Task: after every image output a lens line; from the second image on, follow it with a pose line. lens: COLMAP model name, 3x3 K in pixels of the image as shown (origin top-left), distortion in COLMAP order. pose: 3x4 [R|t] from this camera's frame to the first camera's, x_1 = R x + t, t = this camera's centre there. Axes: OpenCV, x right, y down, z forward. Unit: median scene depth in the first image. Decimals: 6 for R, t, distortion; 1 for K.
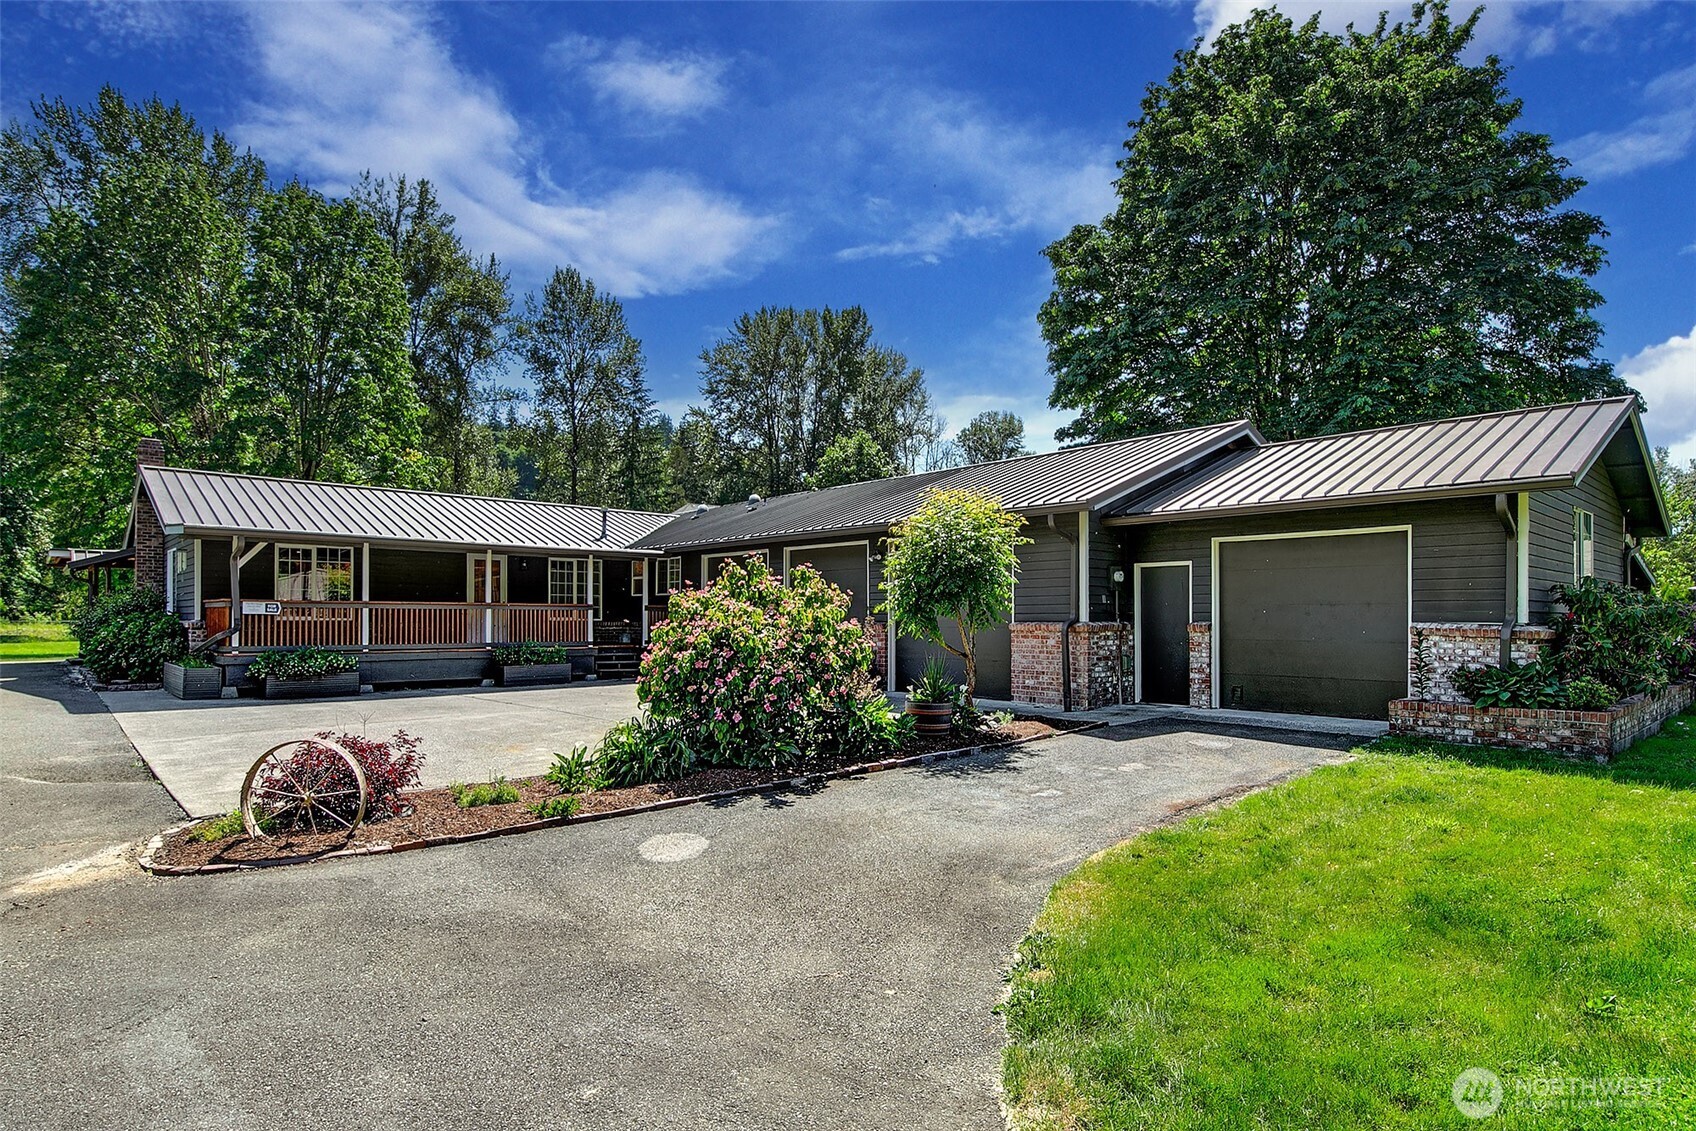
lens RADIAL K [[890.3, 0, 856.8], [0, 890.3, 616.2], [0, 0, 1]] dist [0.005363, 0.000868]
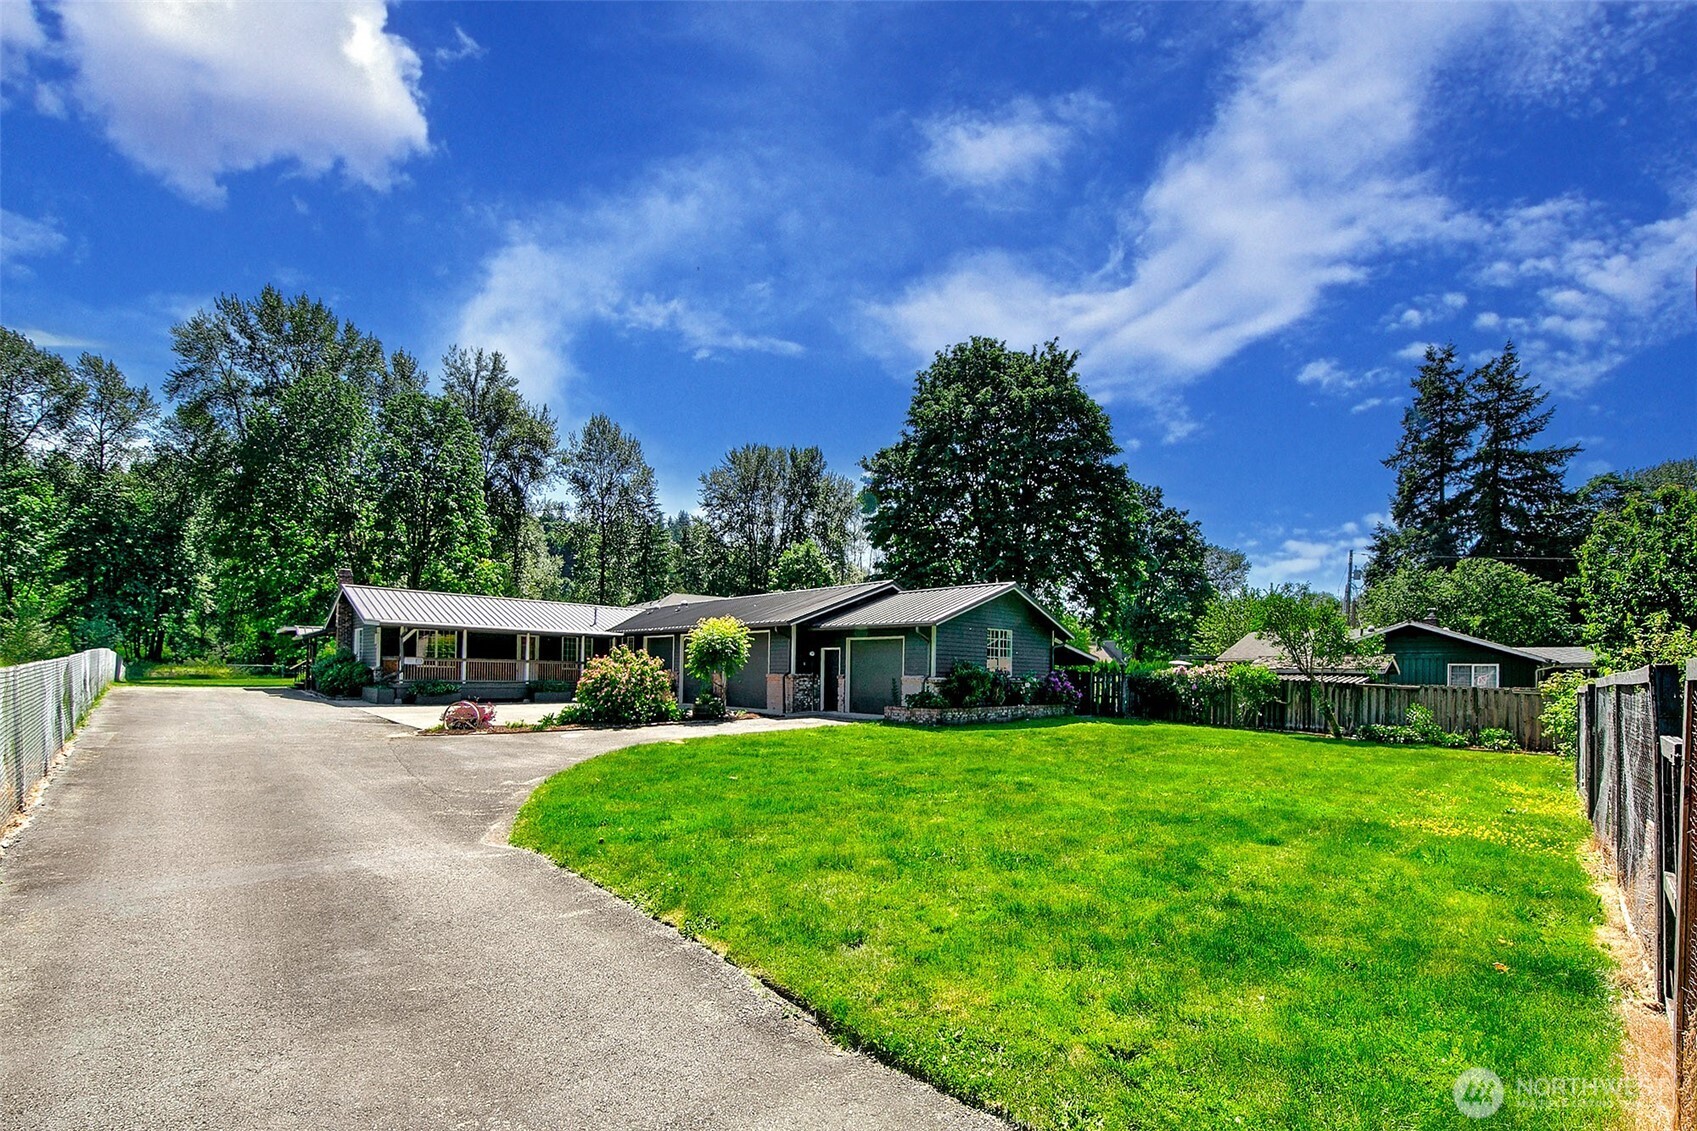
lens RADIAL K [[713.5, 0, 879.1], [0, 713.5, 668.5], [0, 0, 1]] dist [-0.001433, -0.000247]
pose [[0.998610, 0.016300, 0.050130, 0.077842], [-0.016078, 0.999859, -0.004827, -0.000342], [-0.050201, 0.004014, 0.998731, -0.167840]]
